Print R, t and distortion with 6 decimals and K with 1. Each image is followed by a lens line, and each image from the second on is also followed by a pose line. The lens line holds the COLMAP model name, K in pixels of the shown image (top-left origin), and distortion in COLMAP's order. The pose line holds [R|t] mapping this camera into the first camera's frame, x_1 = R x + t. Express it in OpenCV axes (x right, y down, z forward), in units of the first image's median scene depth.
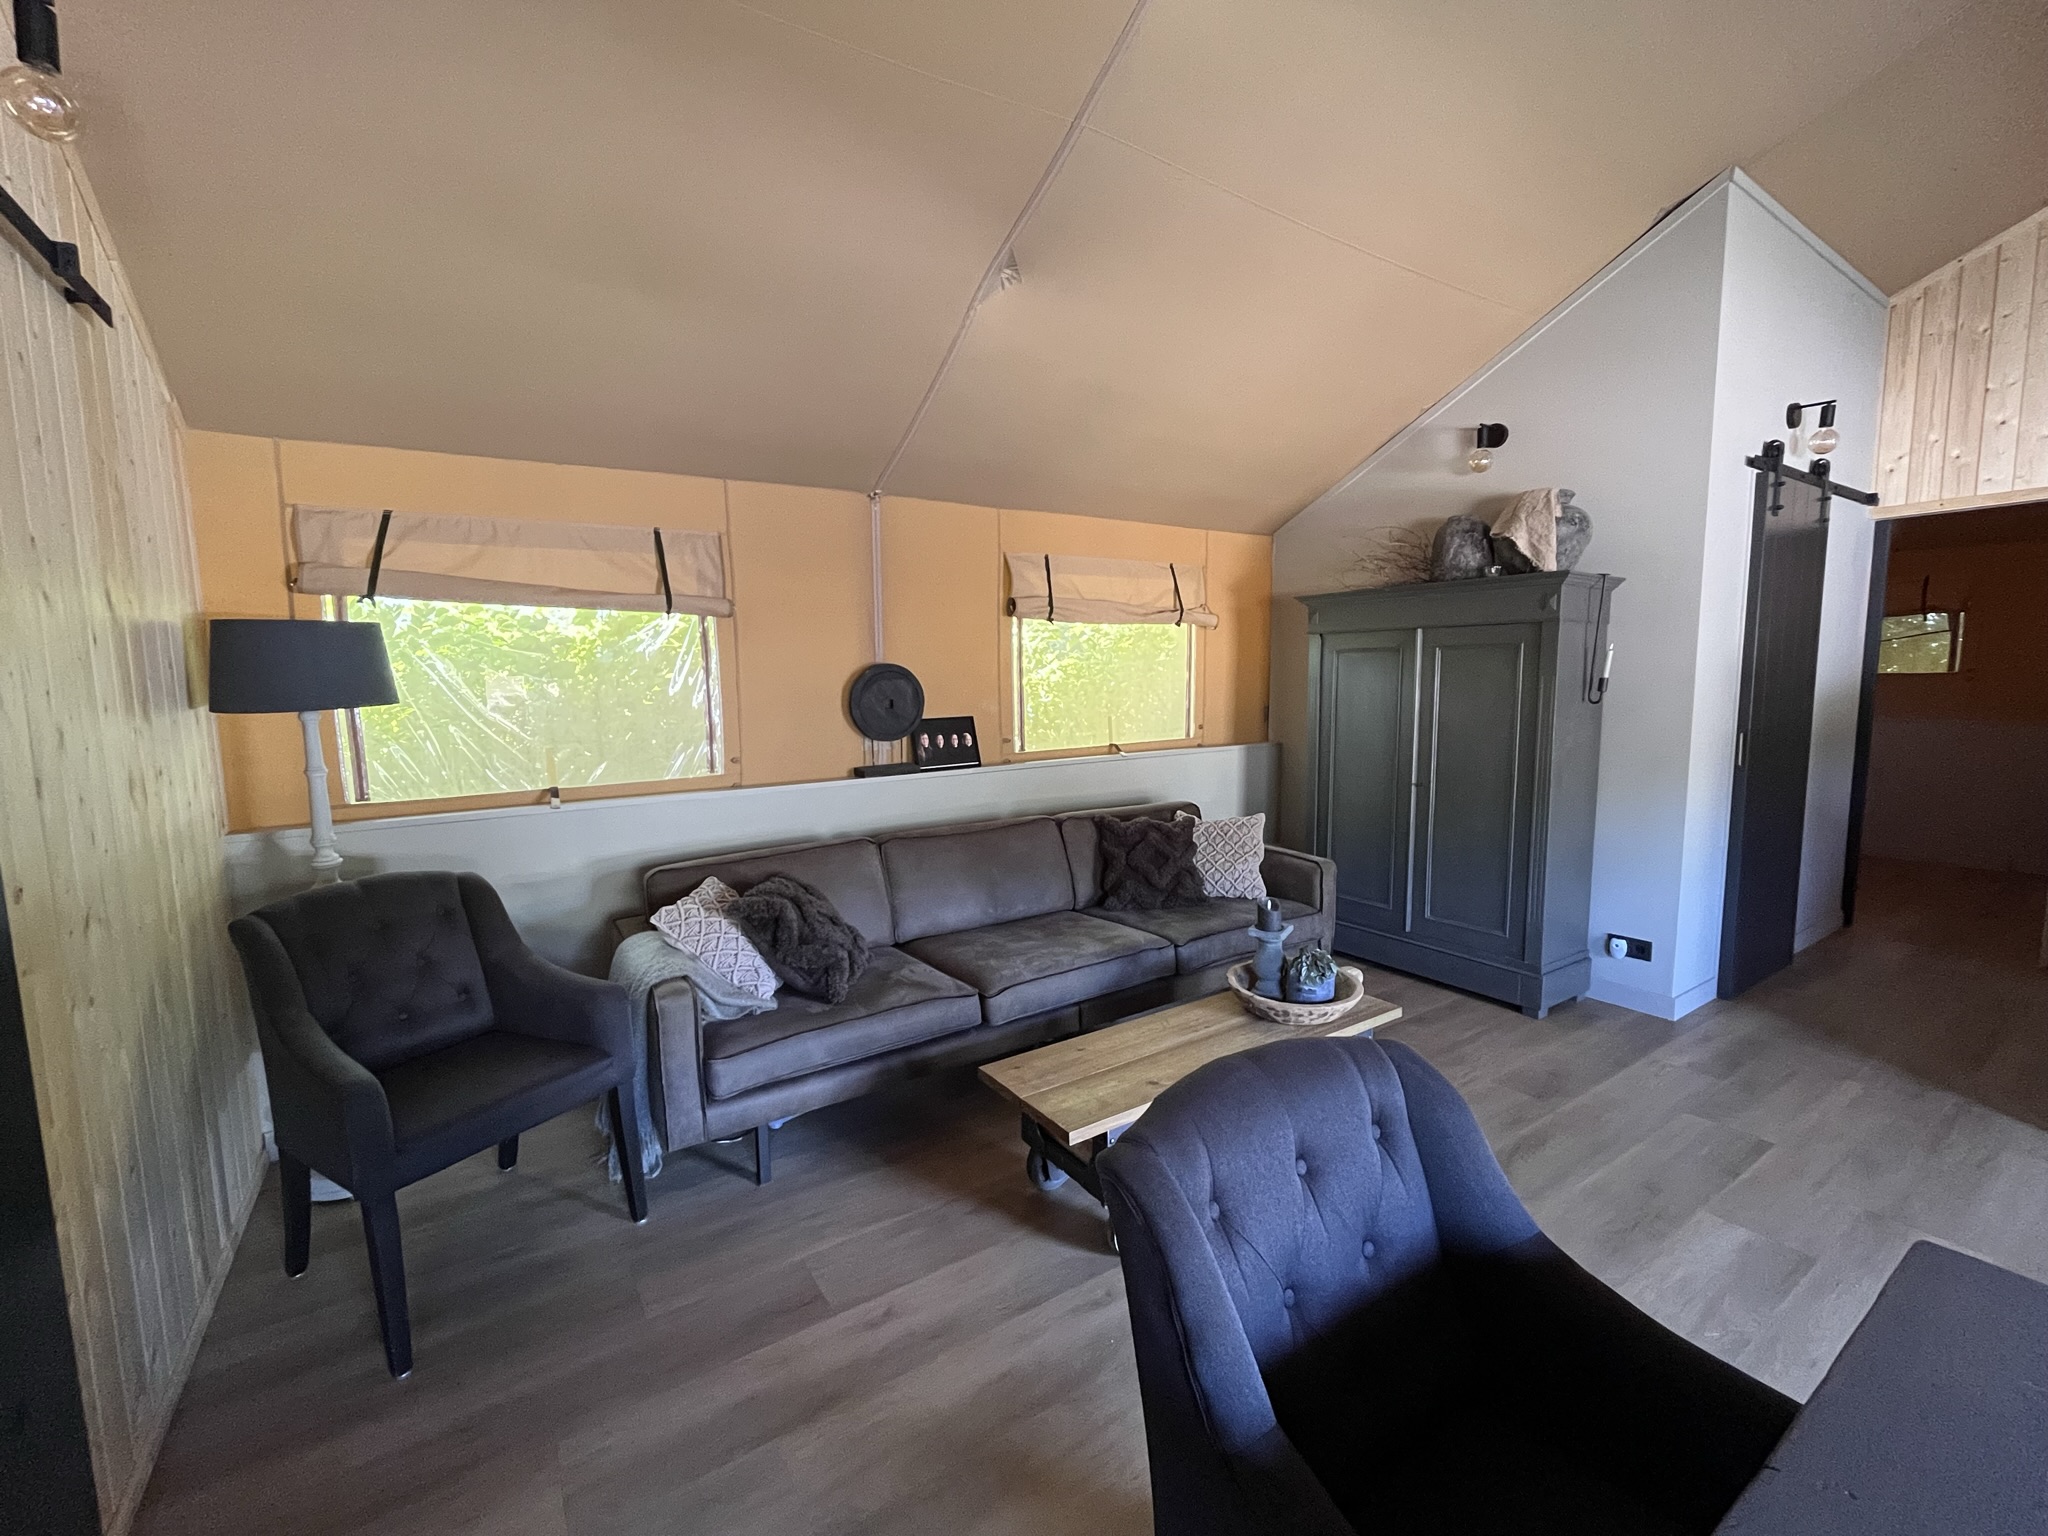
lens RADIAL K [[863.6, 0, 1024.0], [0, 863.6, 768.0], [0, 0, 1]] dist [-0.000057, -0.000003]
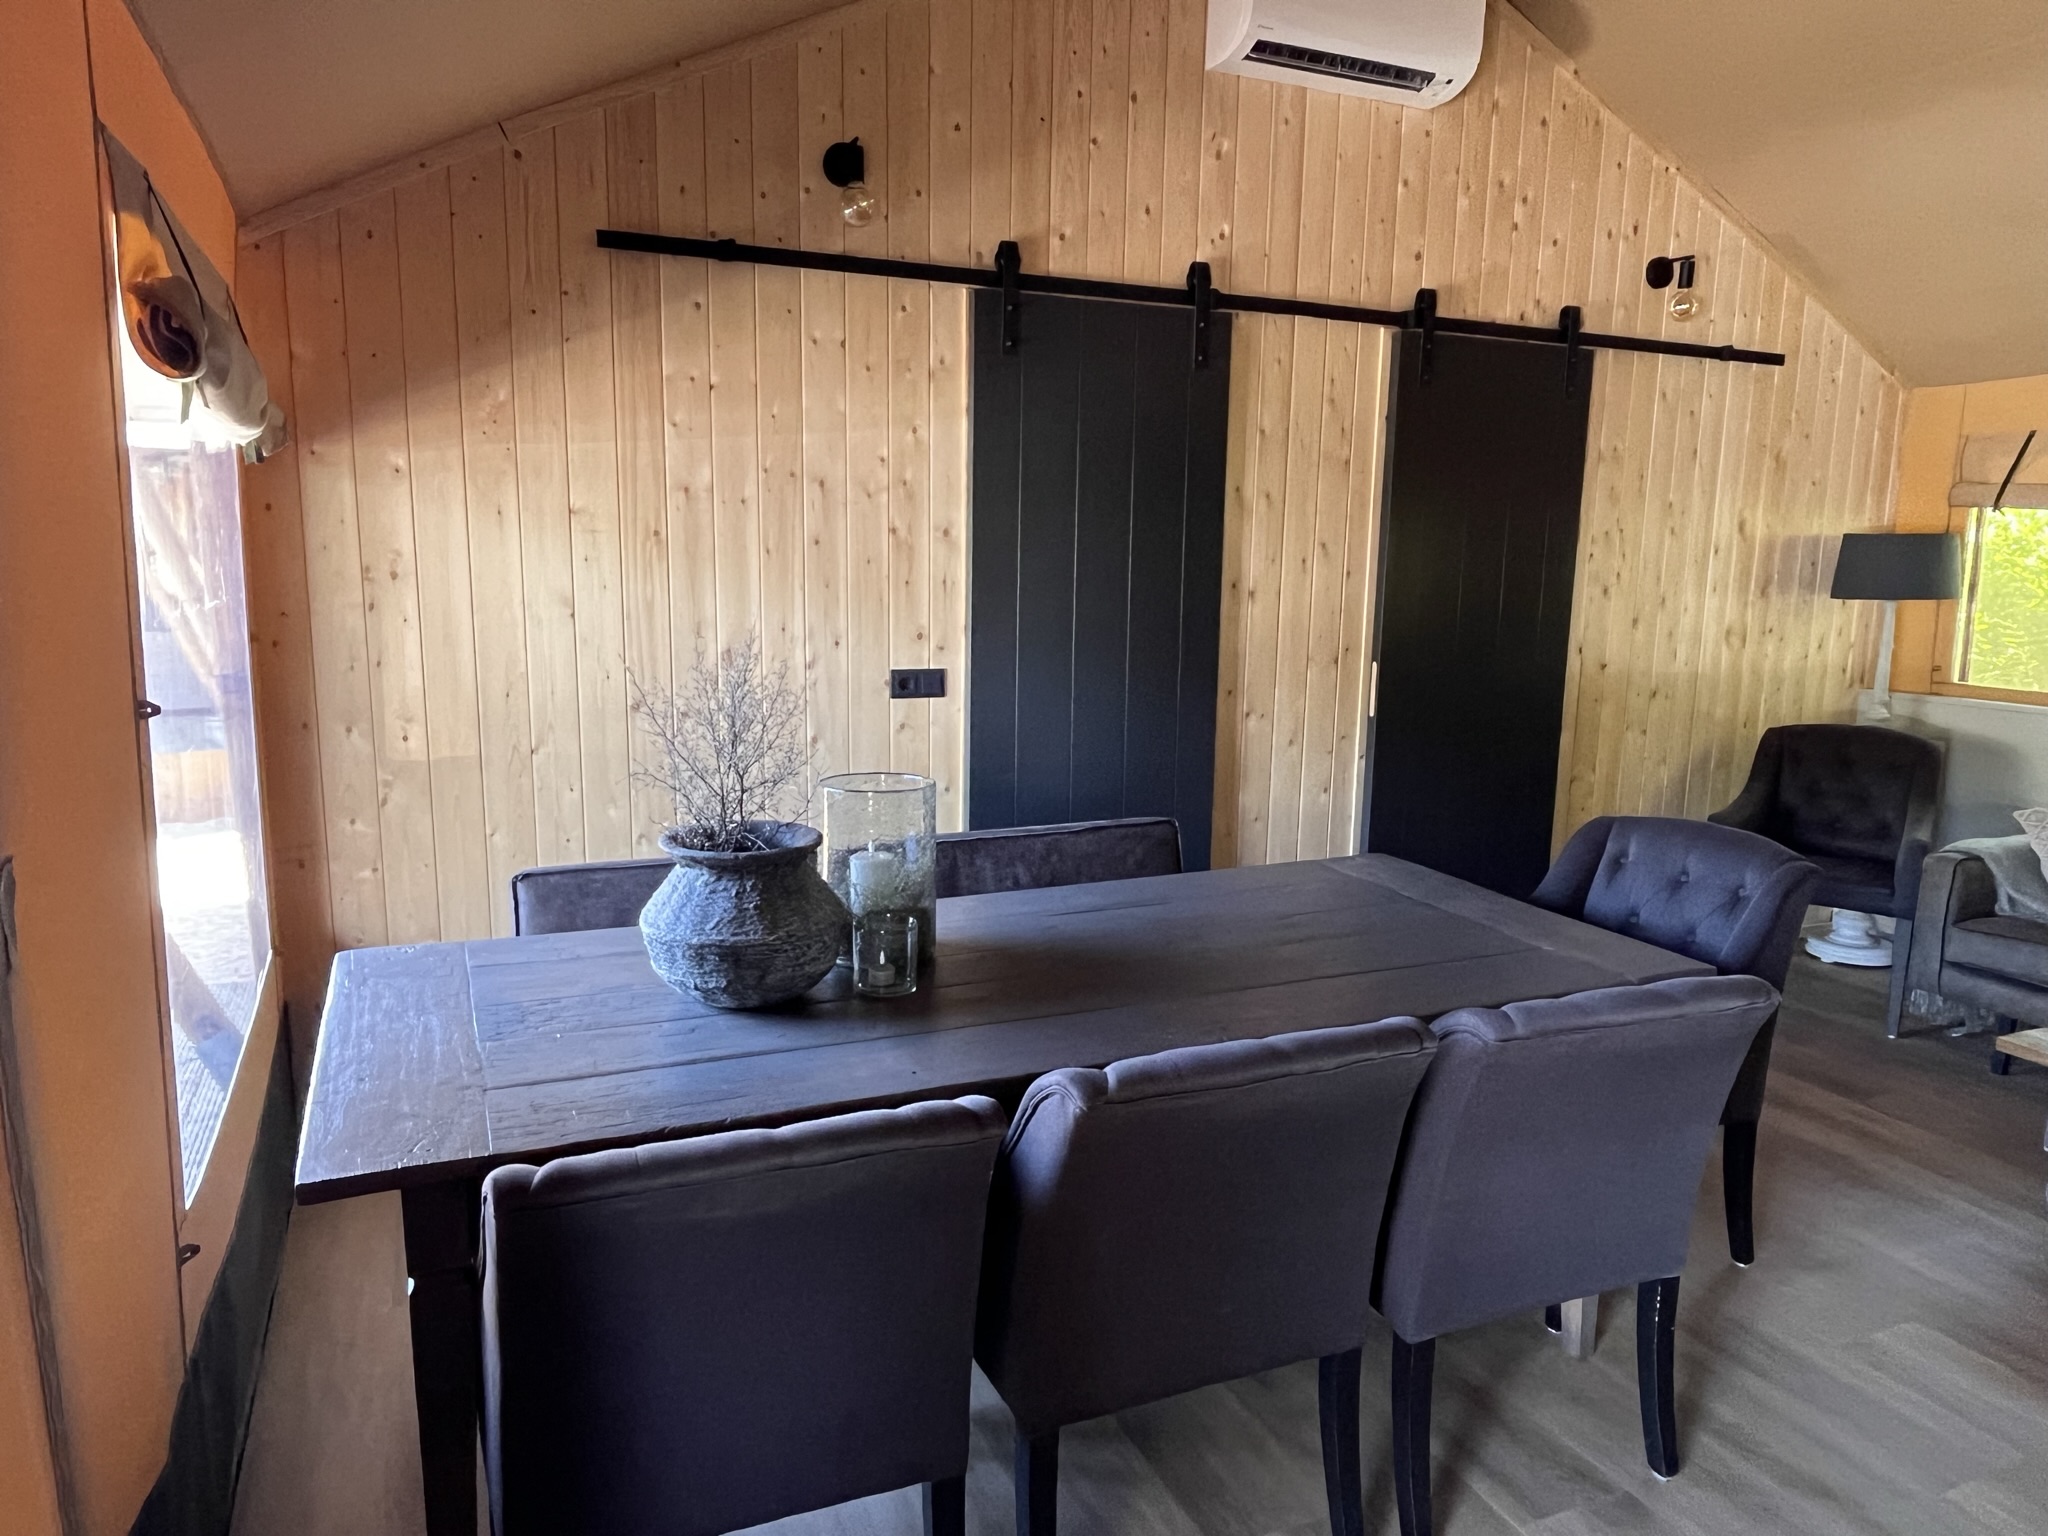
lens RADIAL K [[1329.7, 0, 1024.0], [0, 1329.7, 768.0], [0, 0, 1]] dist [0.000321, 0.000448]
pose [[-0.159179, 0.182345, -0.970264, 1.417713], [-0.124244, 0.971281, 0.202919, -0.064709], [0.979400, 0.152850, -0.131953, 0.000178]]
